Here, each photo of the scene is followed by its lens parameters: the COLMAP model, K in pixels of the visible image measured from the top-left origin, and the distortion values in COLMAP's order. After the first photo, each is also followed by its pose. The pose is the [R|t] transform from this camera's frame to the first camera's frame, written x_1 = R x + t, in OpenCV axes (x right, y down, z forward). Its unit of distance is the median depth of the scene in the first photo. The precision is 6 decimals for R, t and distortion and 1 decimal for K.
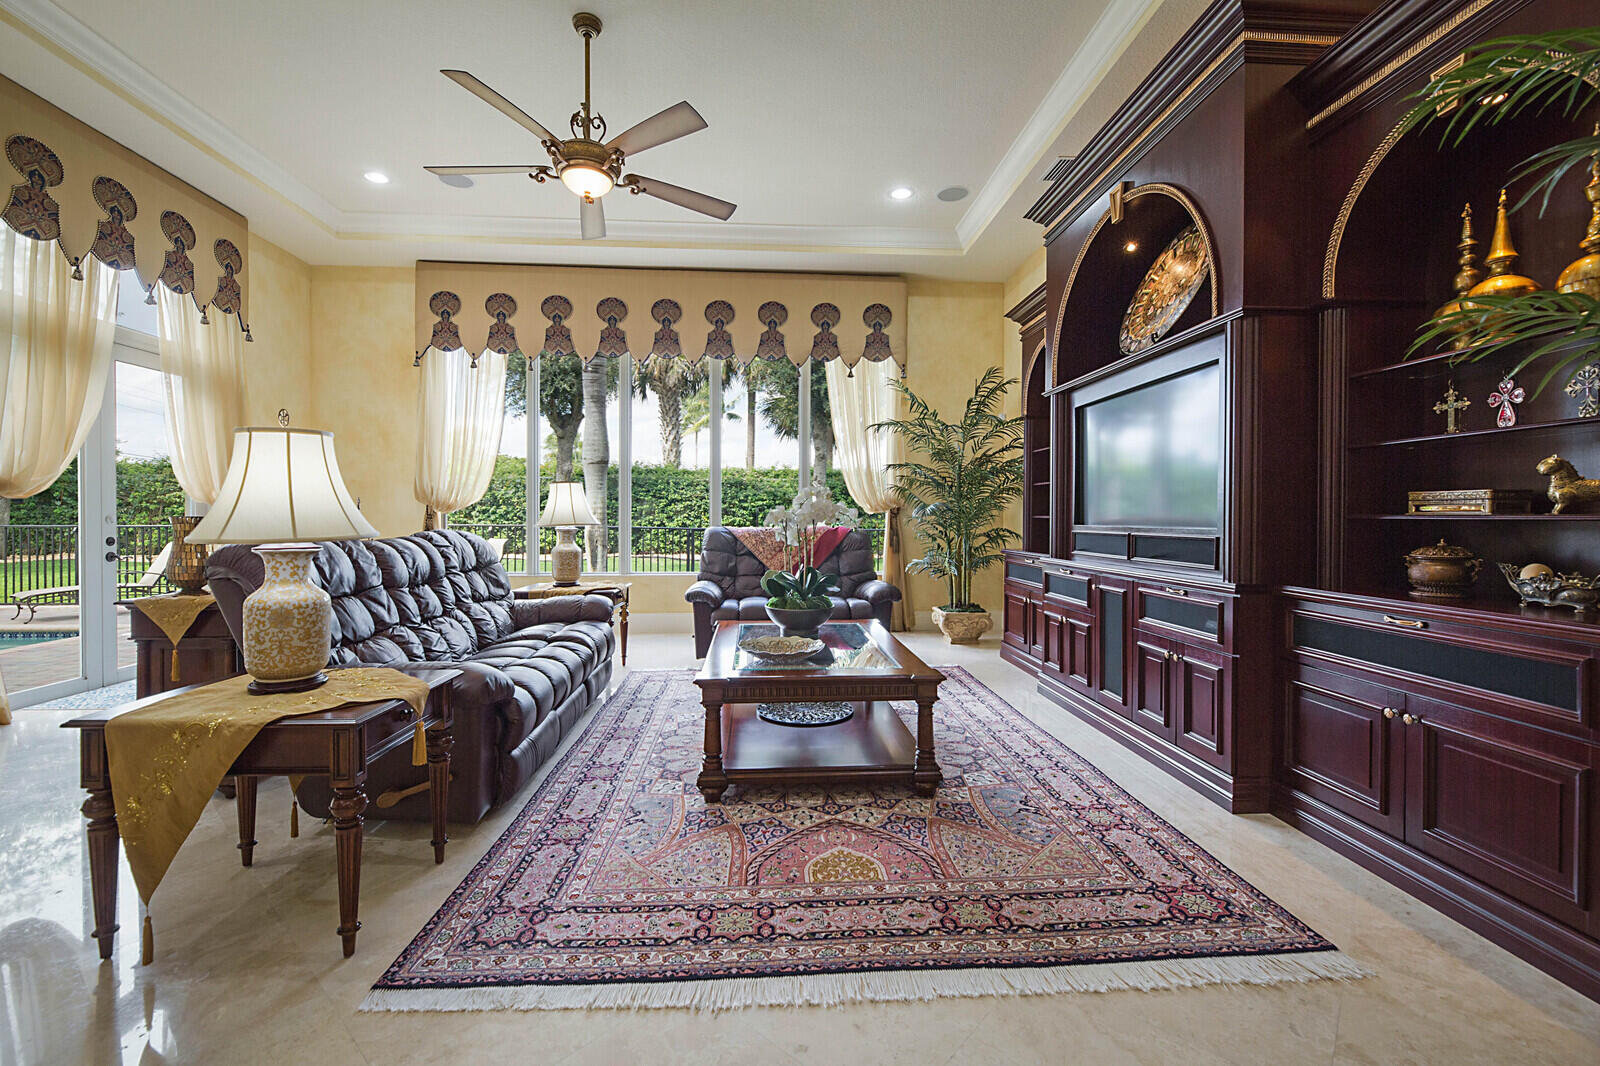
lens RADIAL K [[681.0, 0, 788.0], [0, 681.0, 523.3], [0, 0, 1]] dist [-0.005293, -0.001234]
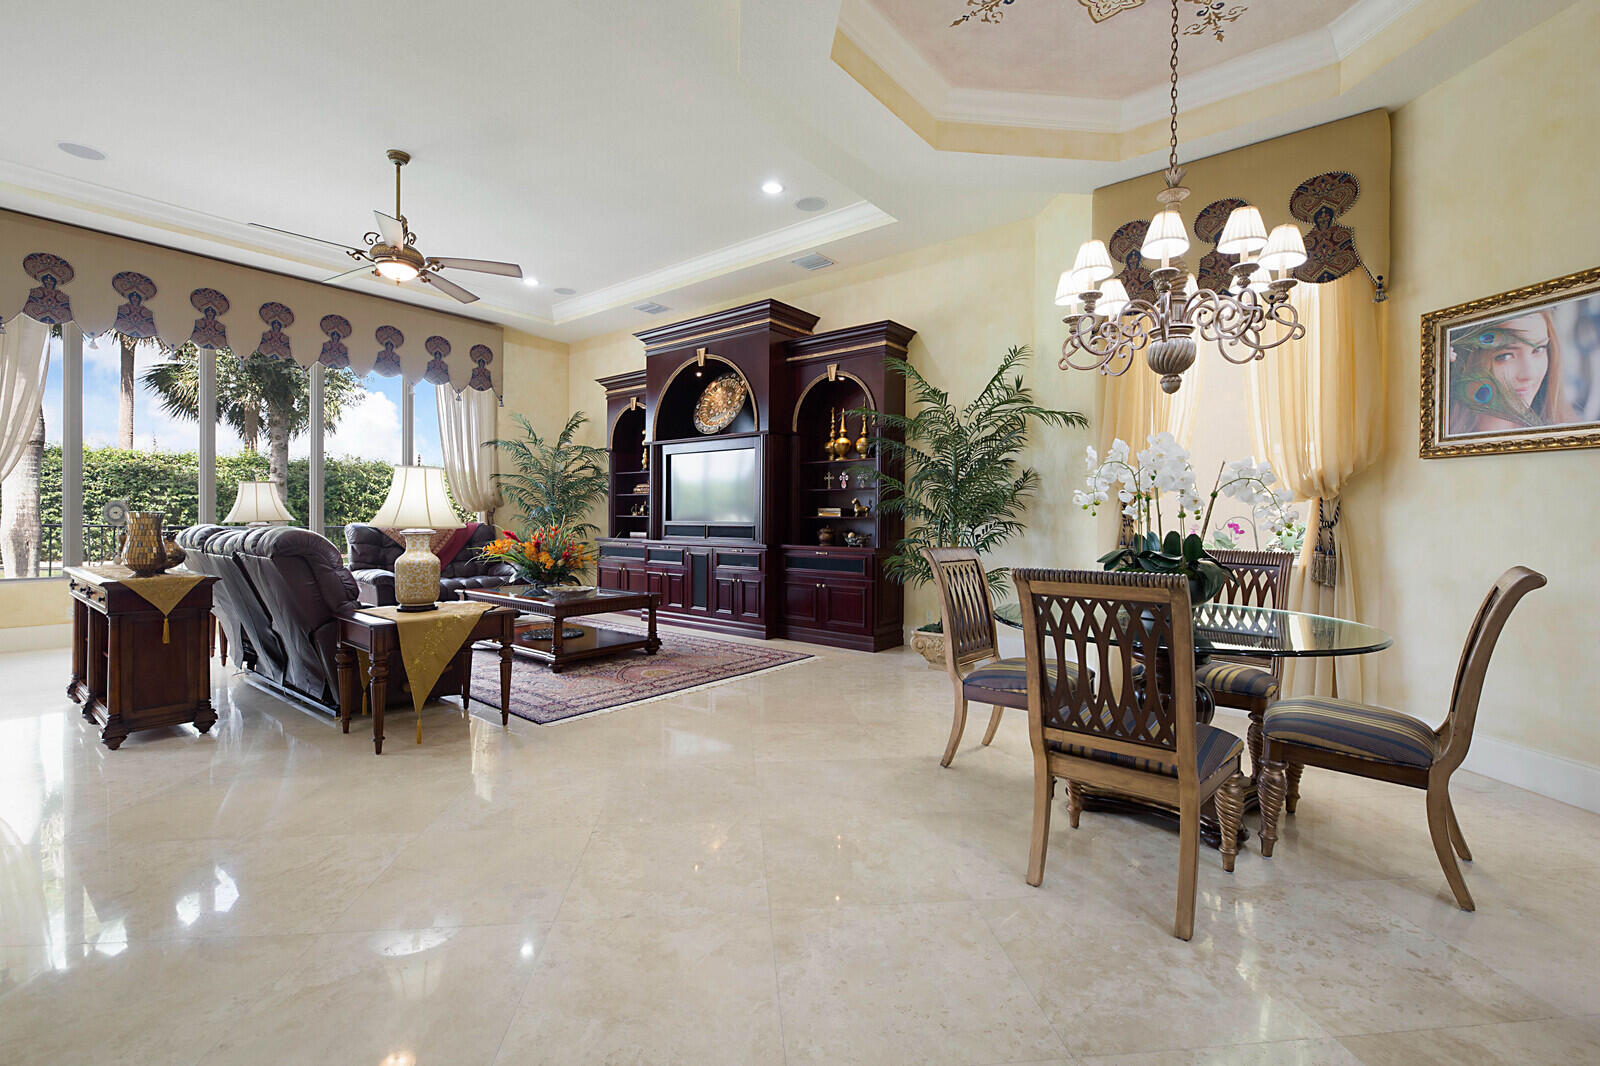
lens RADIAL K [[718.9, 0, 790.2], [0, 718.9, 516.4], [0, 0, 1]] dist [-0.000449, -0.000488]
pose [[0.677630, 0.004791, 0.735387, -0.769199], [0.001023, 0.999972, -0.007457, 0.005080], [-0.735402, 0.005805, 0.677606, -0.526702]]
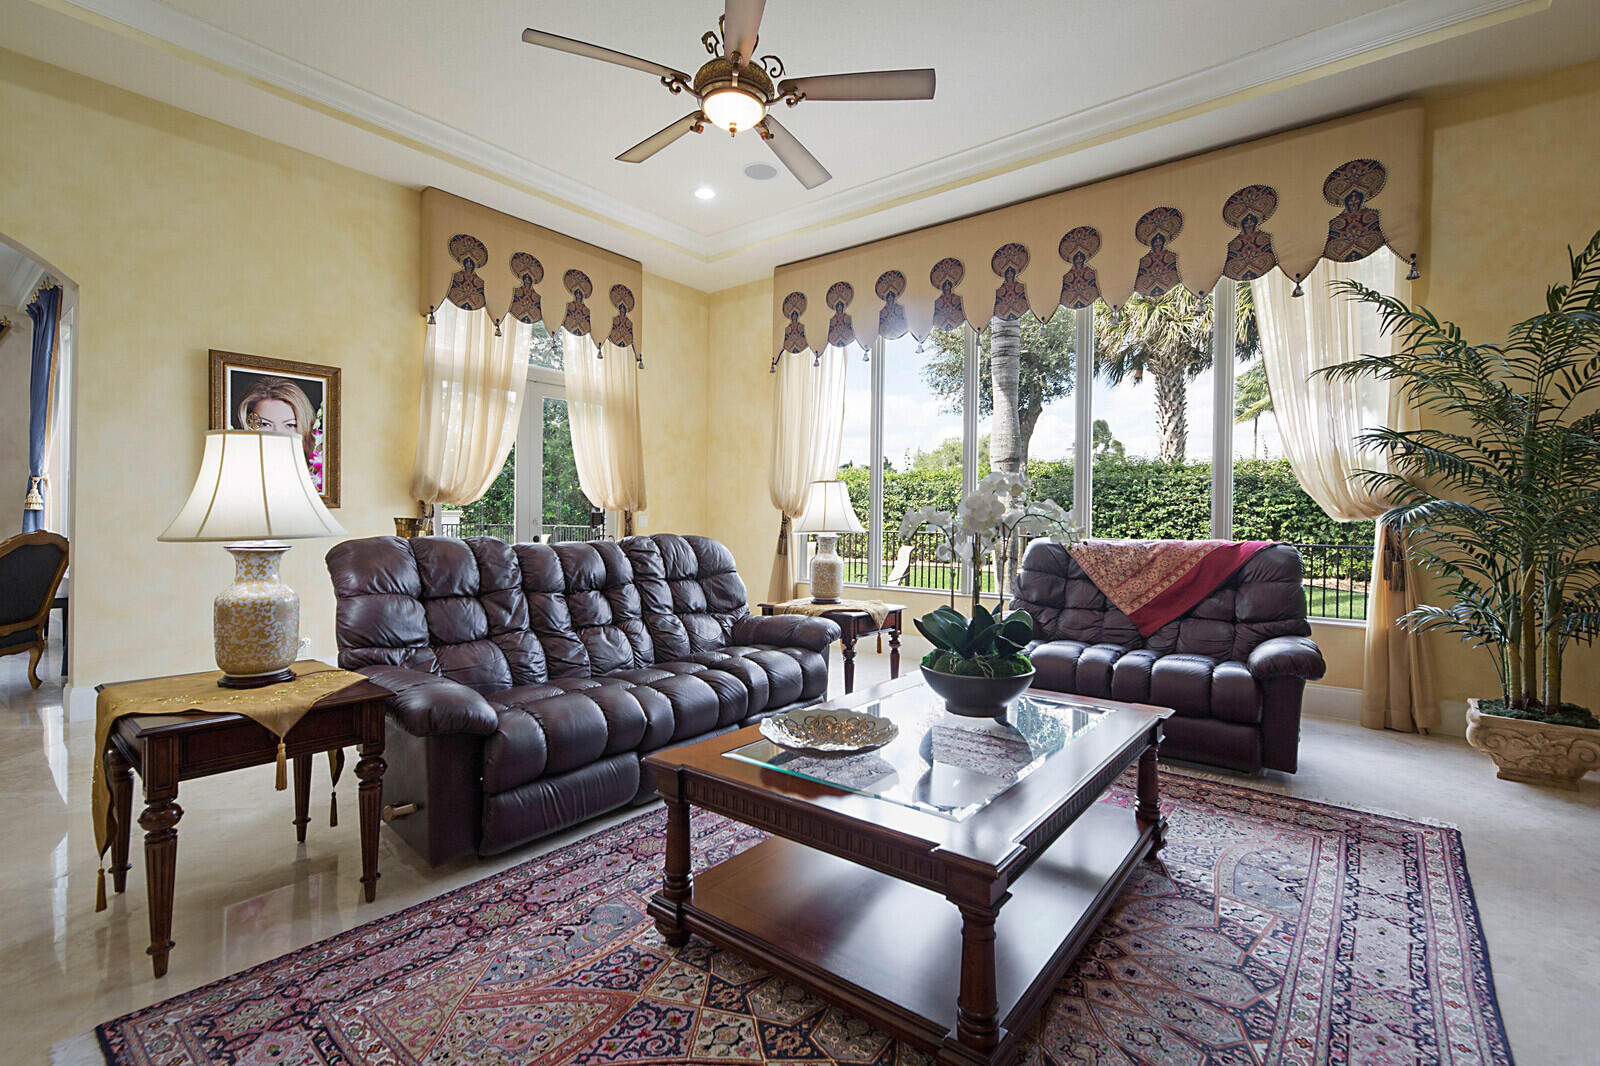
lens RADIAL K [[718.9, 0, 792.2], [0, 718.9, 525.8], [0, 0, 1]] dist [-0.000449, -0.000488]
pose [[0.747239, 0.009439, -0.664489, 0.310577], [-0.014815, 0.999887, -0.002456, -0.002984], [0.664390, 0.011679, 0.747294, 0.378030]]
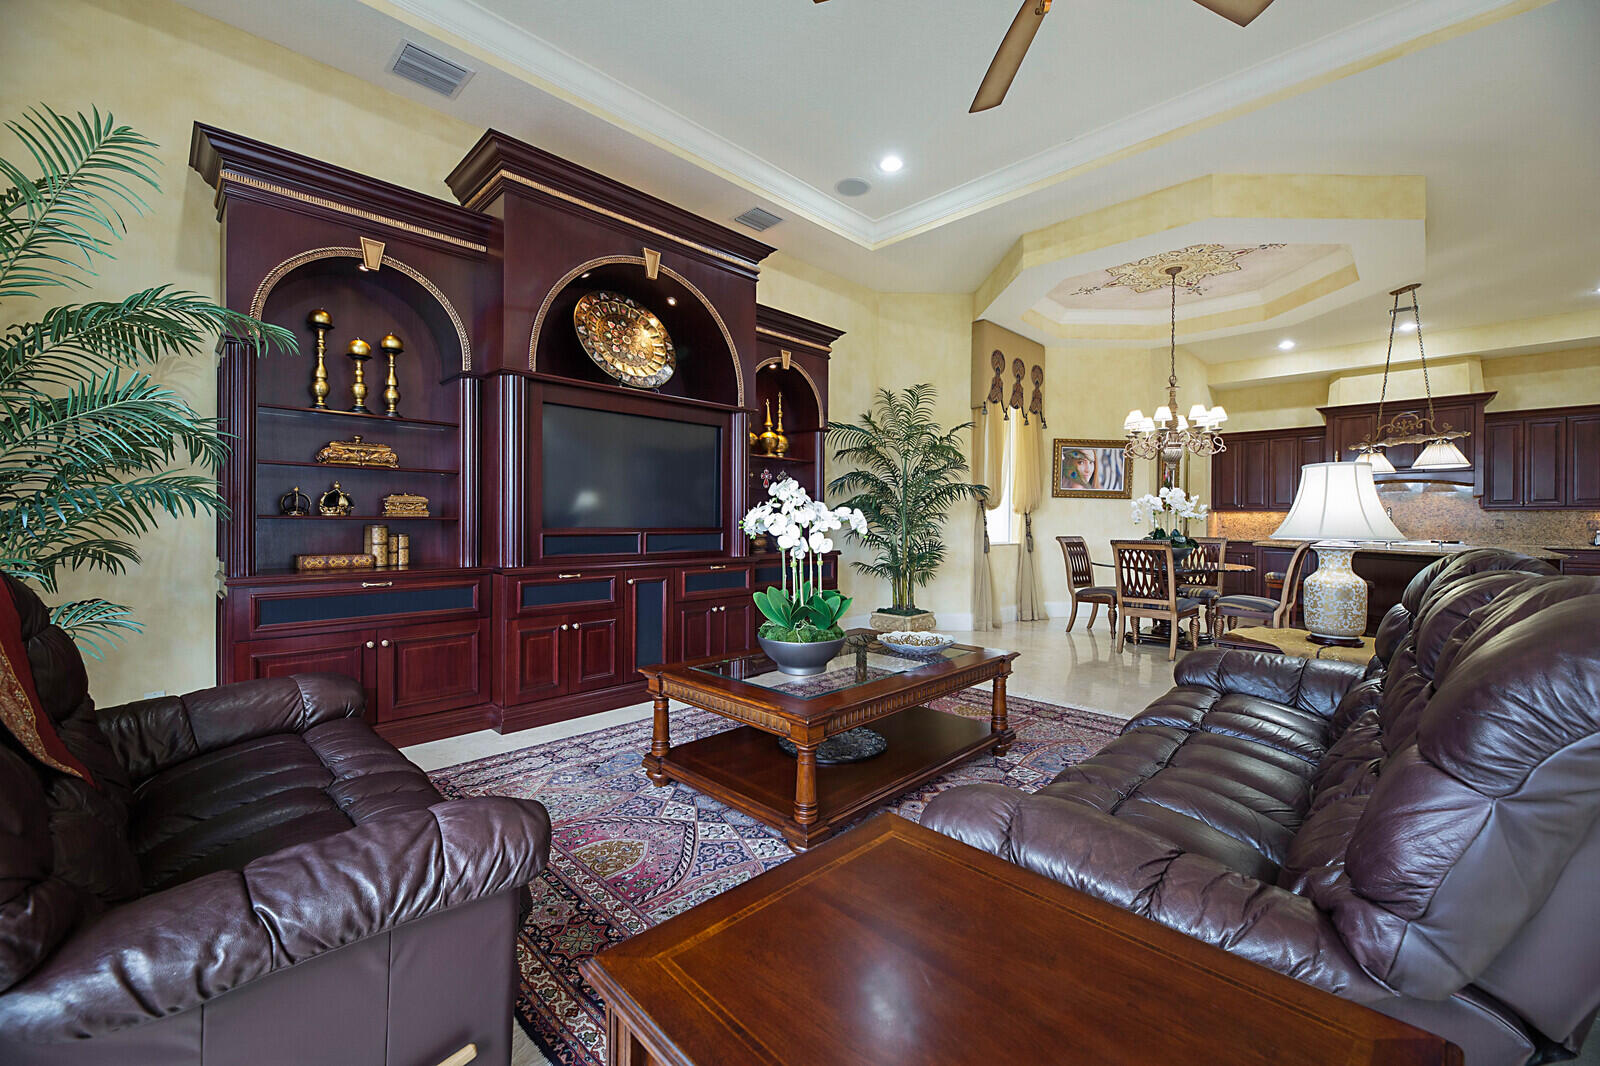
lens RADIAL K [[653.7, 0, 804.9], [0, 653.7, 520.8], [0, 0, 1]] dist [0.009401, -0.000156]
pose [[-0.695448, -0.007841, 0.718534, -0.495024], [-0.002135, 0.999959, 0.008846, -0.014975], [-0.718574, 0.004618, -0.695436, 1.443689]]
